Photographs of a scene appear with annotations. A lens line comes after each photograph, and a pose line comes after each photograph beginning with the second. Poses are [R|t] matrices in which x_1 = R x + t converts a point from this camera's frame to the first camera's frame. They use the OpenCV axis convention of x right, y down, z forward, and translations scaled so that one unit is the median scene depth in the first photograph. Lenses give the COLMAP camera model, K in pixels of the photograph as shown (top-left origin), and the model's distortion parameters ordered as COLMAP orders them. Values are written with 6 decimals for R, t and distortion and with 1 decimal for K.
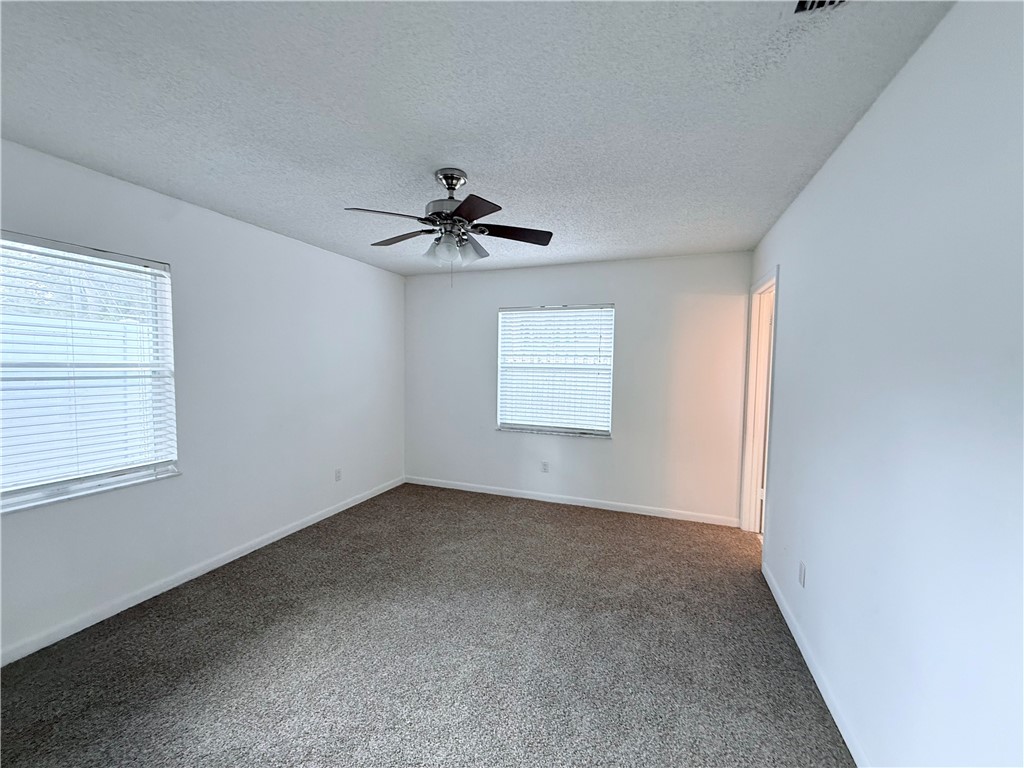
lens RADIAL K [[406.6, 0, 509.1], [0, 406.6, 386.7], [0, 0, 1]] dist [0.000265, -0.000001]
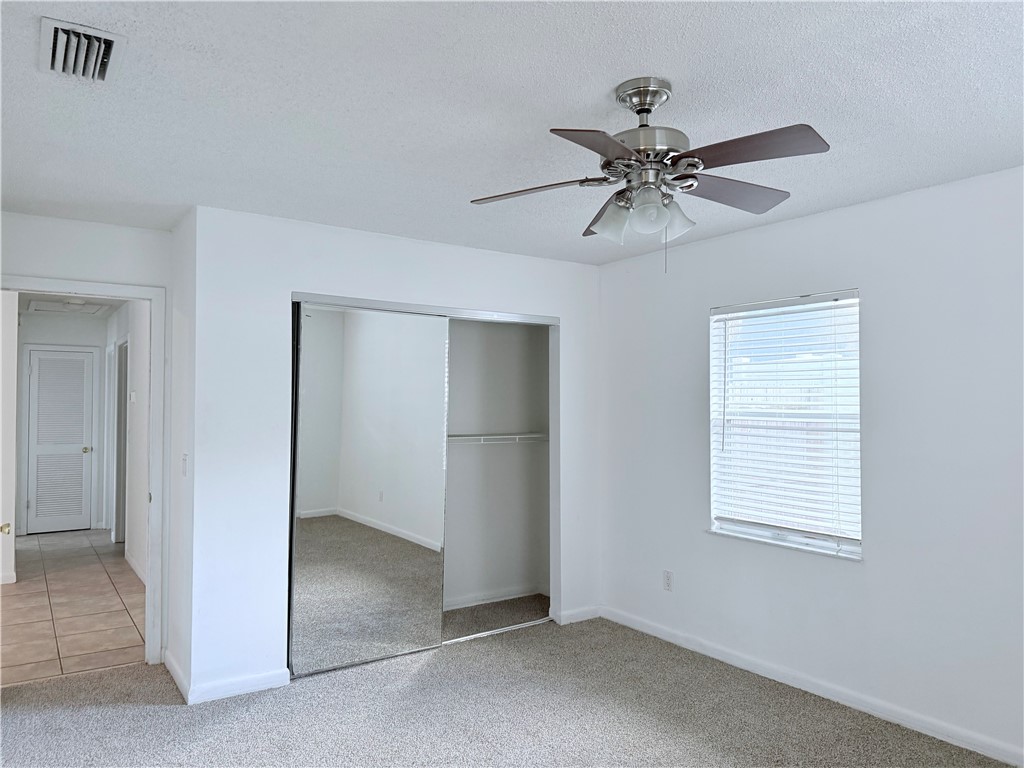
lens RADIAL K [[717.1, 0, 505.7], [0, 717.1, 388.8], [0, 0, 1]] dist [0.056096, -0.071572]
pose [[-0.579198, -0.030133, -0.814630, 0.736997], [-0.056764, 0.998382, 0.003429, -0.077132], [0.813208, 0.048228, -0.579971, 1.341543]]
